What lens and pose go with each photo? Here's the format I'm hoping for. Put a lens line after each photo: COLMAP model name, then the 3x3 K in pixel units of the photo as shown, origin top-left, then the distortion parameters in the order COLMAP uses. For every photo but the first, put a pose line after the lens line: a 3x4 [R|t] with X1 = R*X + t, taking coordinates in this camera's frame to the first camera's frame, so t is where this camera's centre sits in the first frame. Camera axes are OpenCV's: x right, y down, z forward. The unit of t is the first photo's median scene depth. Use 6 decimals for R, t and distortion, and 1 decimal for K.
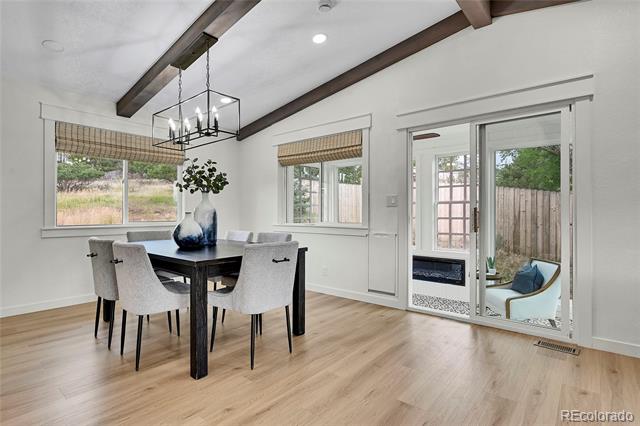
lens RADIAL K [[323.6, 0, 320.0], [0, 323.6, 213.0], [0, 0, 1]] dist [-0.000872, -0.000087]
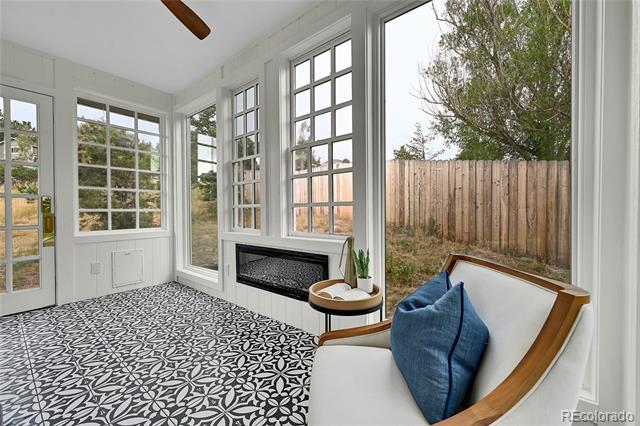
lens RADIAL K [[254.4, 0, 320.0], [0, 254.4, 213.0], [0, 0, 1]] dist [0.000435, 0.000038]
pose [[0.999361, -0.006711, 0.035097, 0.266984], [0.006349, 0.999926, 0.010394, 0.049192], [-0.035164, -0.010164, 0.999330, 0.391005]]
